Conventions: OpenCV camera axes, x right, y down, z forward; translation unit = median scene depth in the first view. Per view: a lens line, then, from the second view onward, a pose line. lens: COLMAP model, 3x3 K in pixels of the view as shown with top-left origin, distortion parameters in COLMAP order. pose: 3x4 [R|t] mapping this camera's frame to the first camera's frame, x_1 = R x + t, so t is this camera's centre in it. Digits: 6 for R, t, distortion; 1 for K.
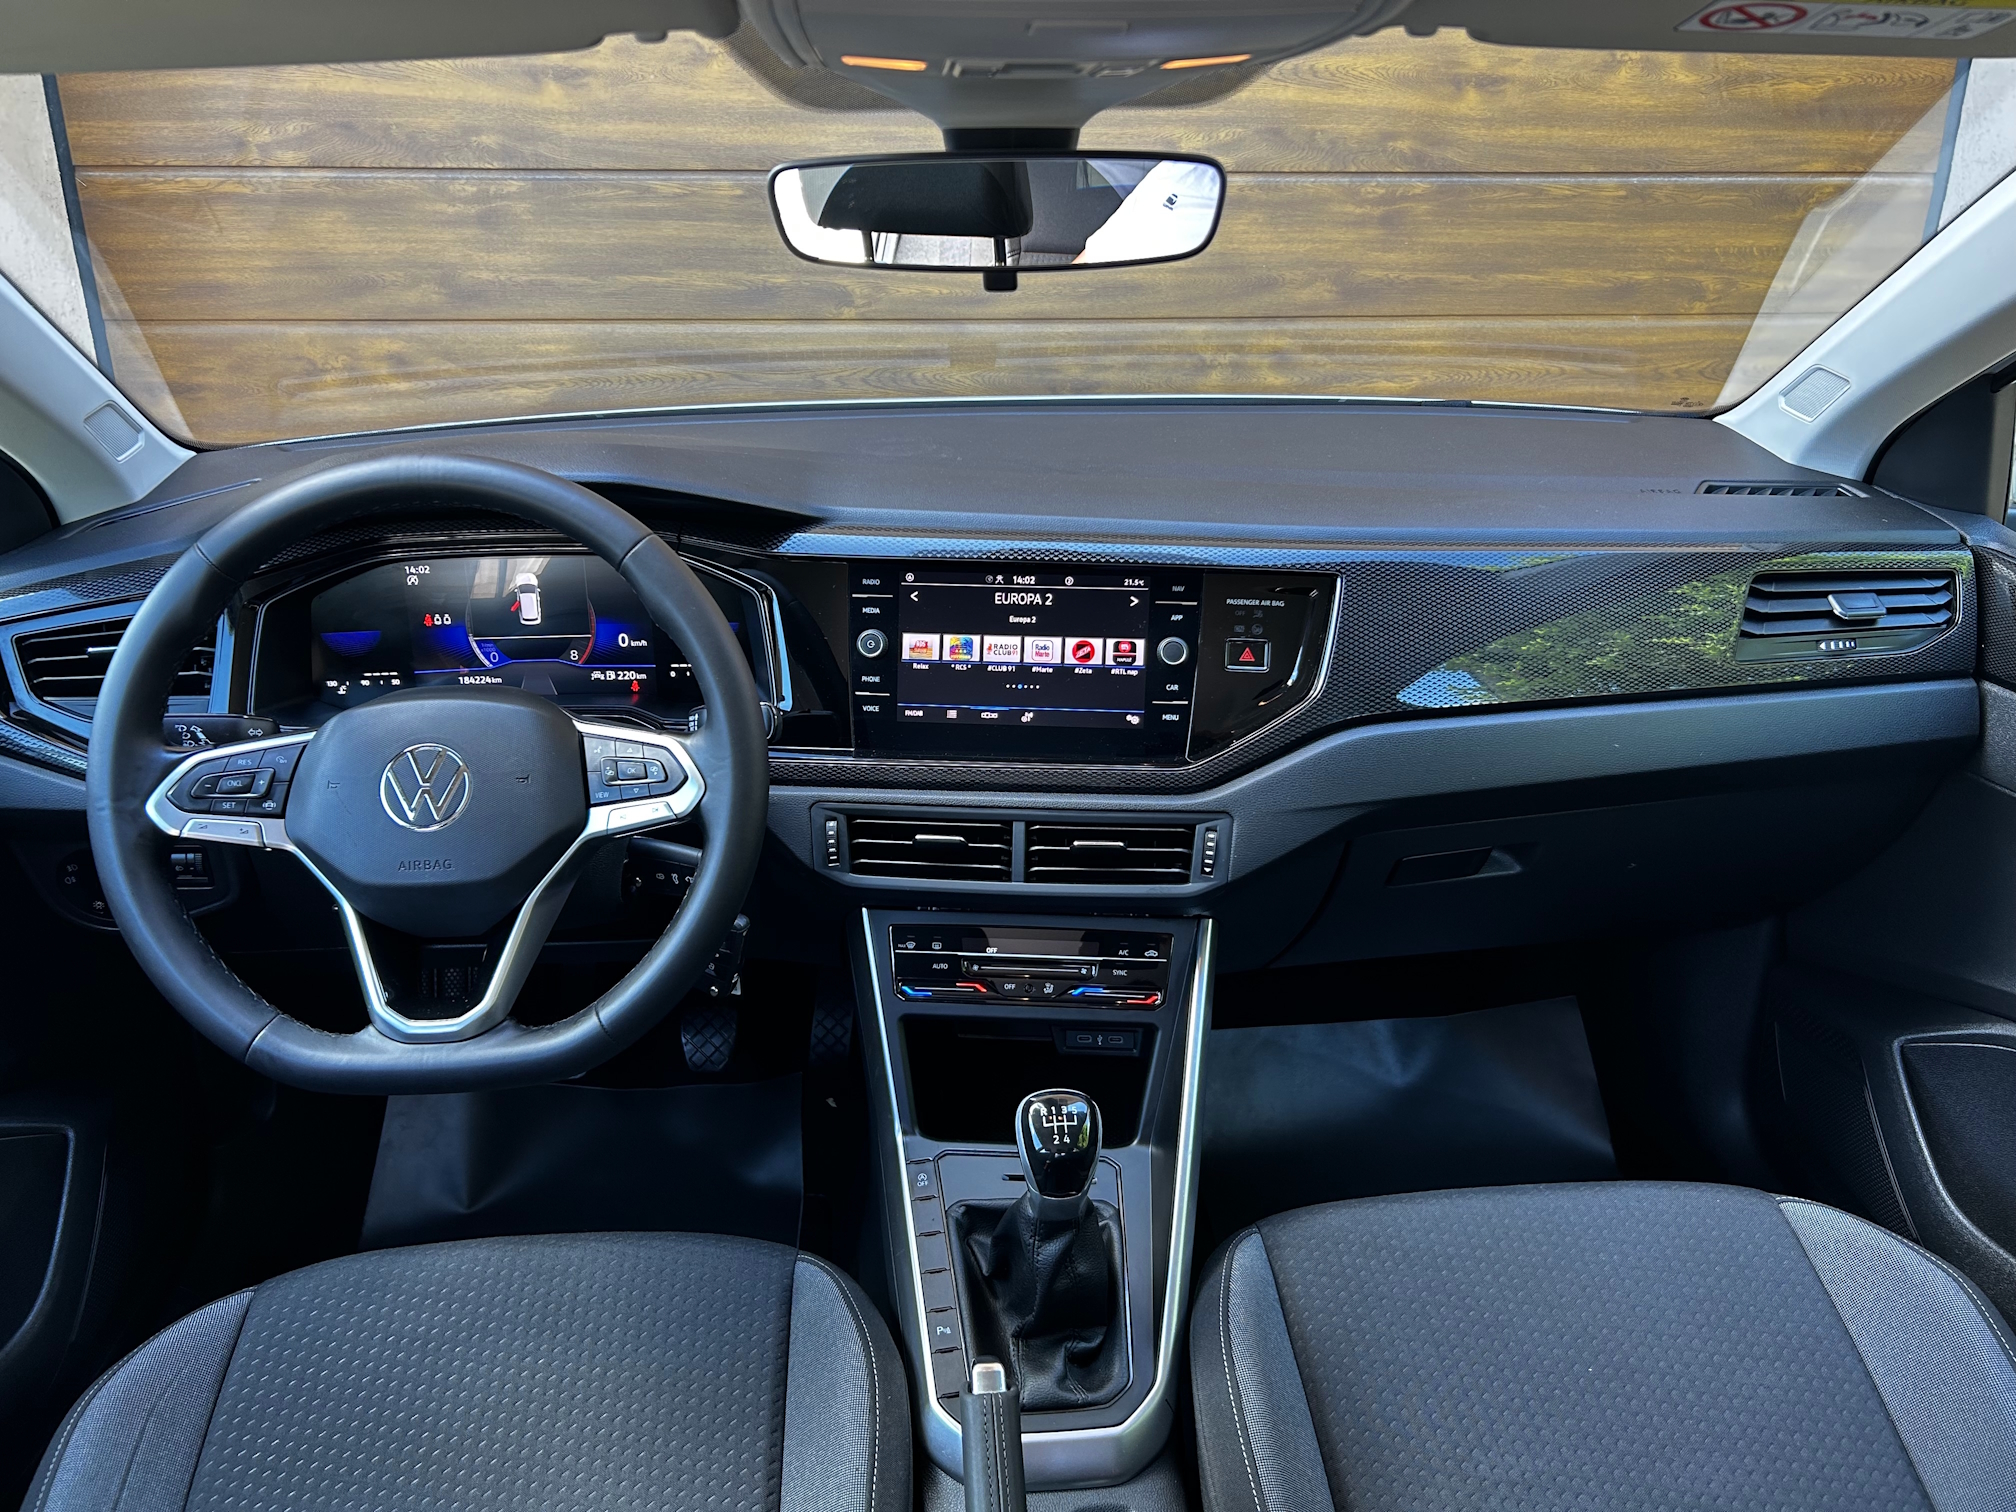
lens RADIAL K [[1520.2, 0, 1034.0], [0, 1520.2, 745.0], [0, 0, 1]] dist [0.058908, -0.055578]
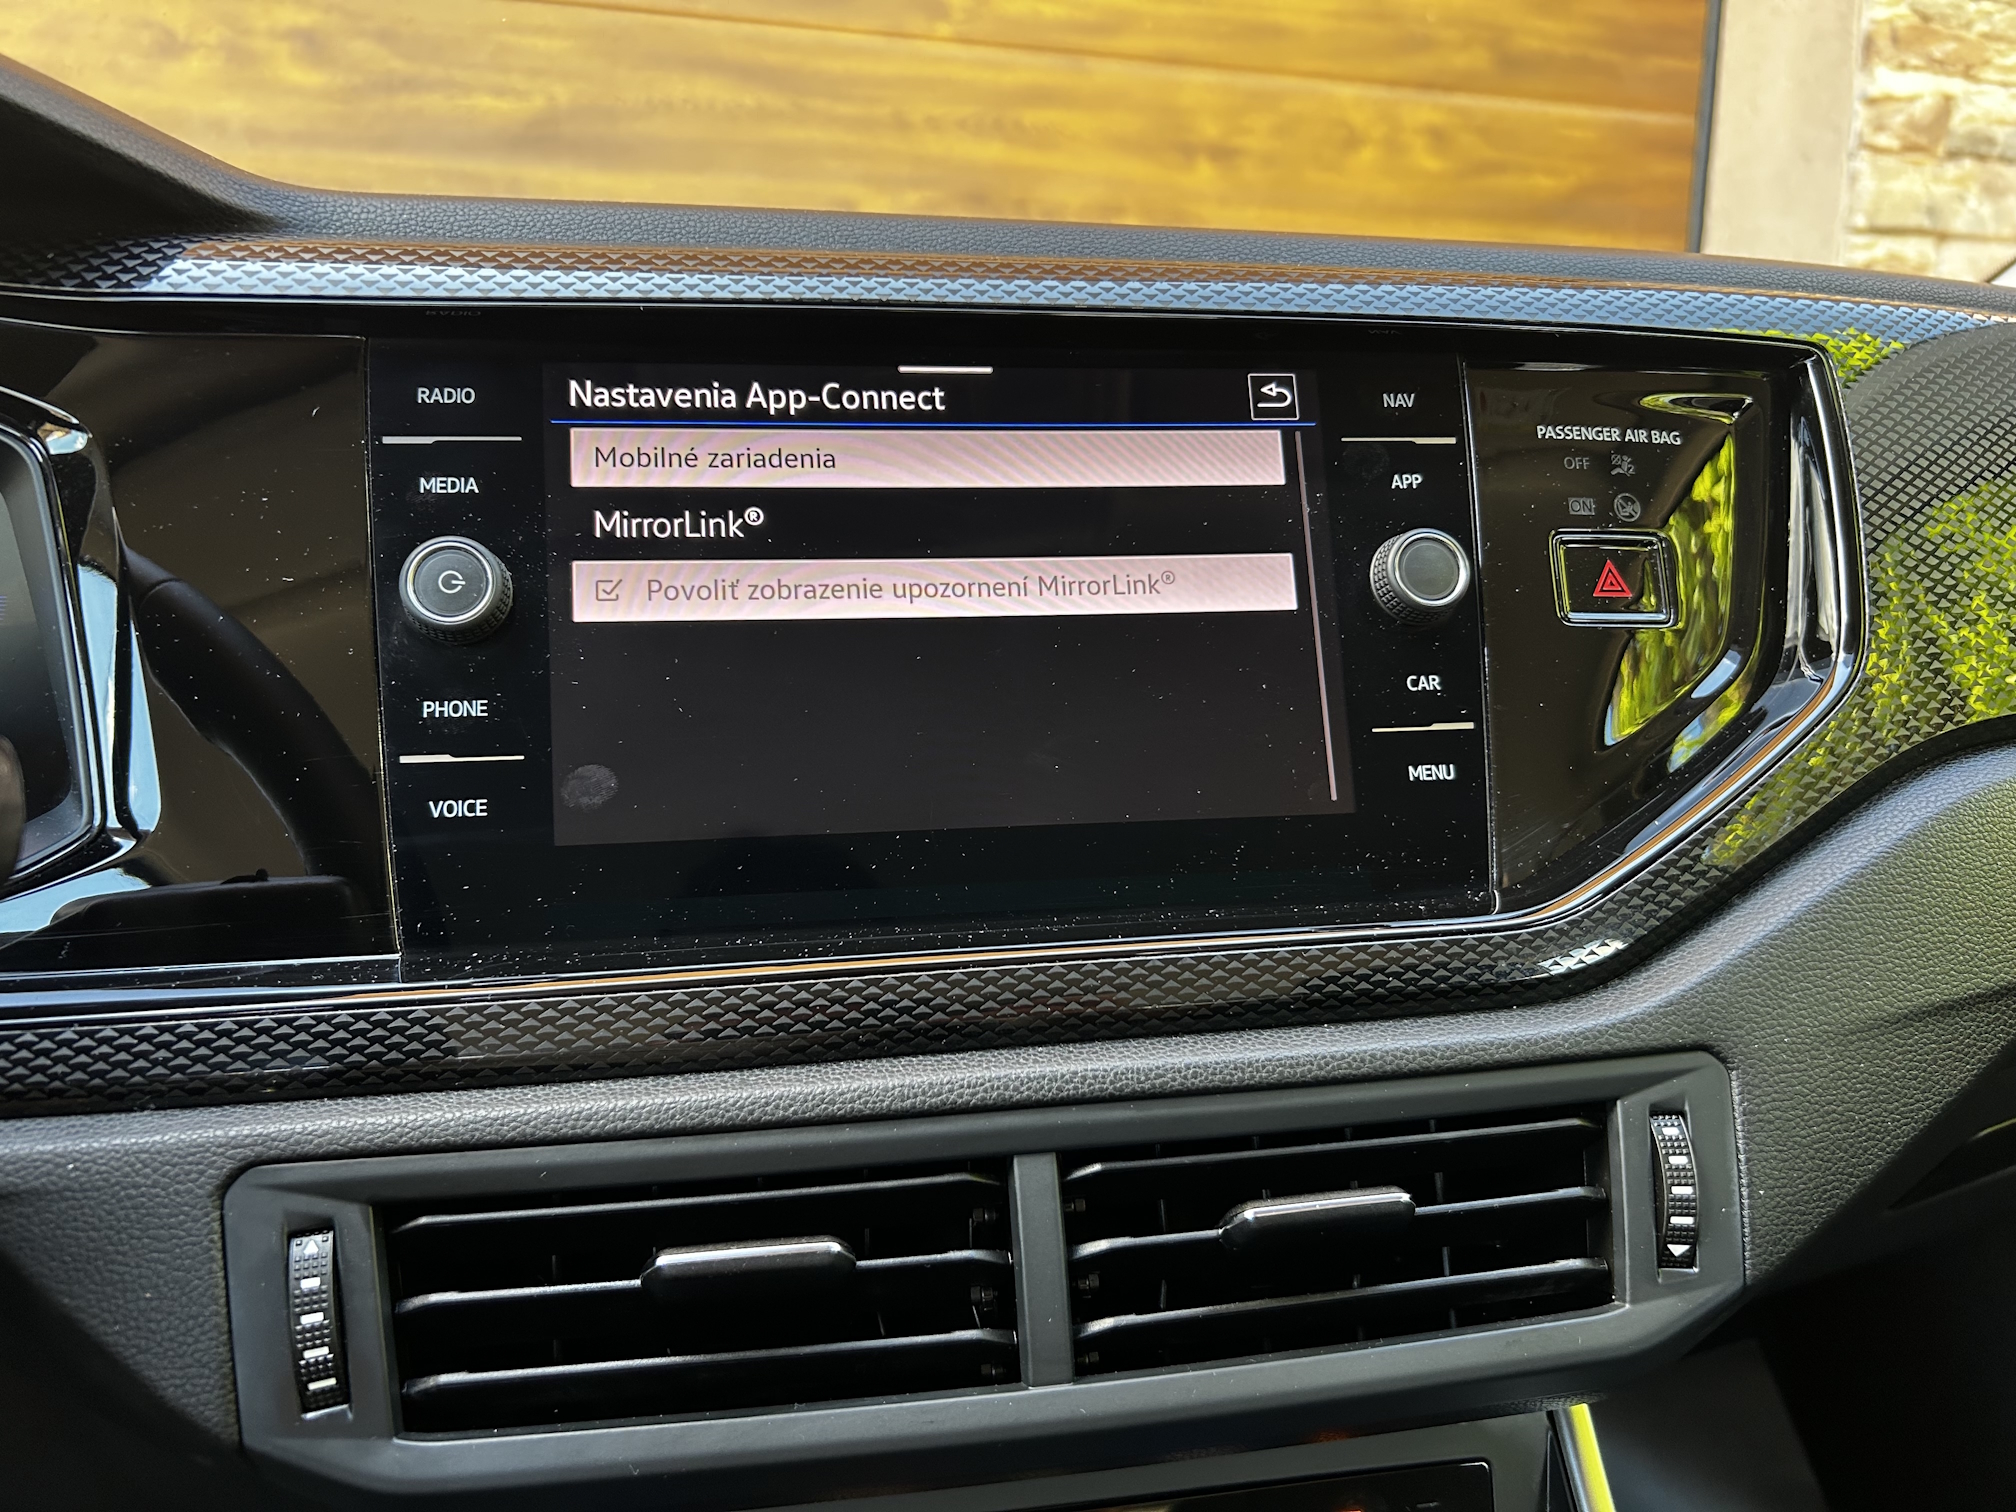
lens RADIAL K [[1525.7, 0, 1010.9], [0, 1525.7, 755.6], [0, 0, 1]] dist [0.014223, -0.037302]
pose [[0.968171, -0.050525, 0.245138, -0.078031], [0.091876, 0.982783, -0.160303, 0.022588], [-0.232818, 0.177723, 0.956144, 0.712988]]
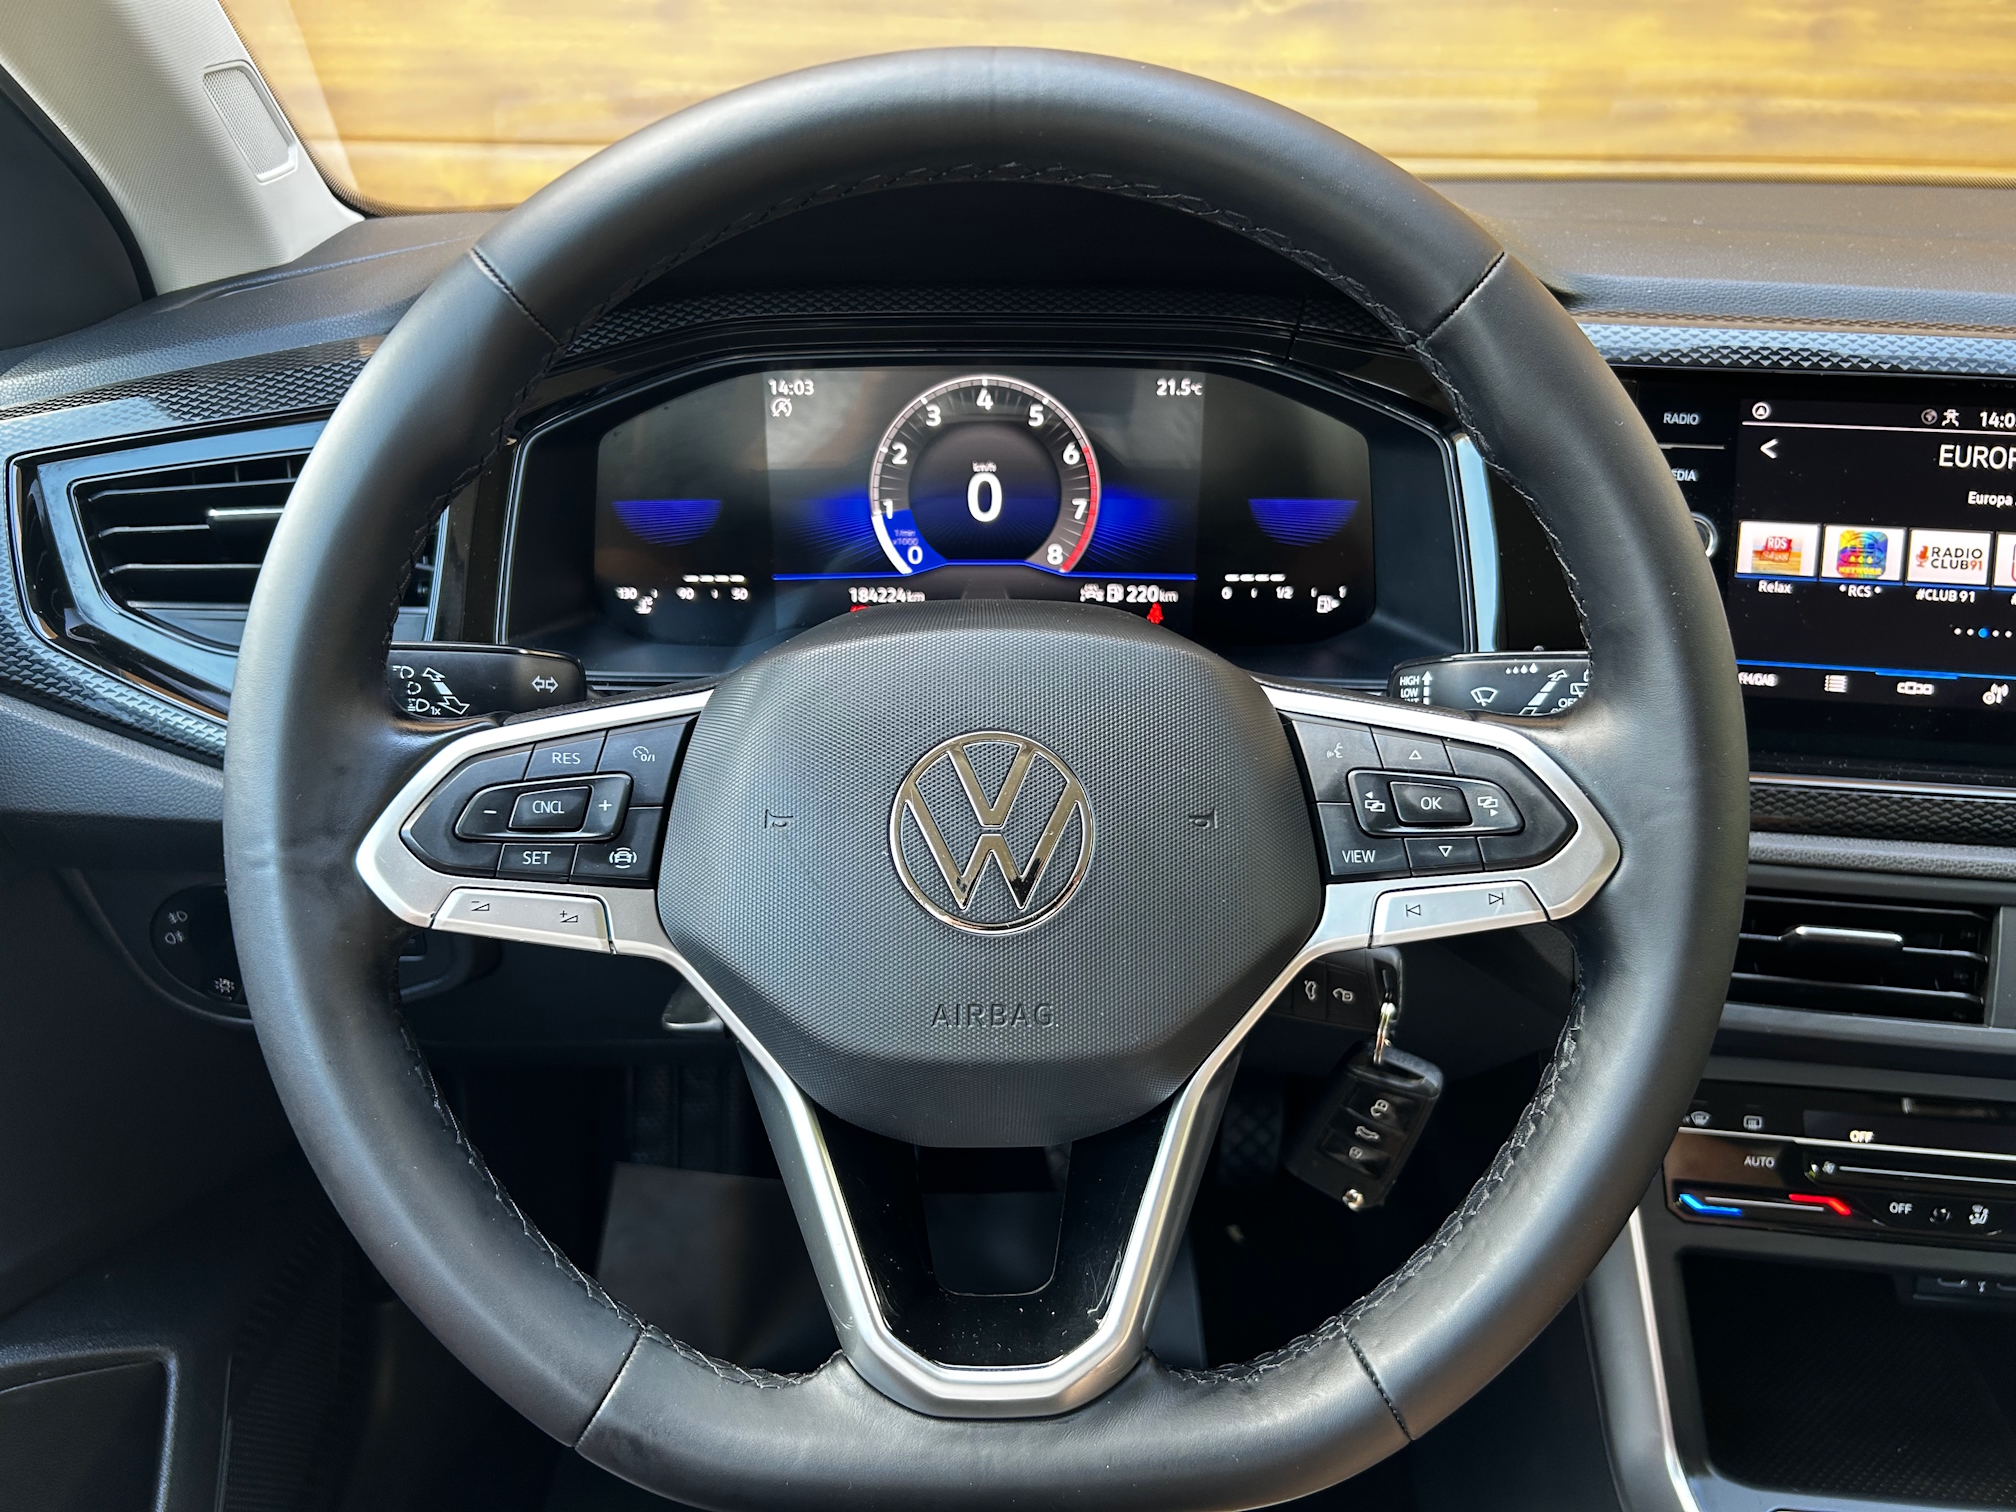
lens RADIAL K [[1532.4, 0, 1012.9], [0, 1532.4, 760.9], [0, 0, 1]] dist [0.045877, -0.047095]
pose [[0.998365, 0.032373, -0.047113, -0.309696], [-0.030019, 0.998305, 0.049853, -0.012291], [0.048647, -0.048358, 0.997645, 0.478285]]
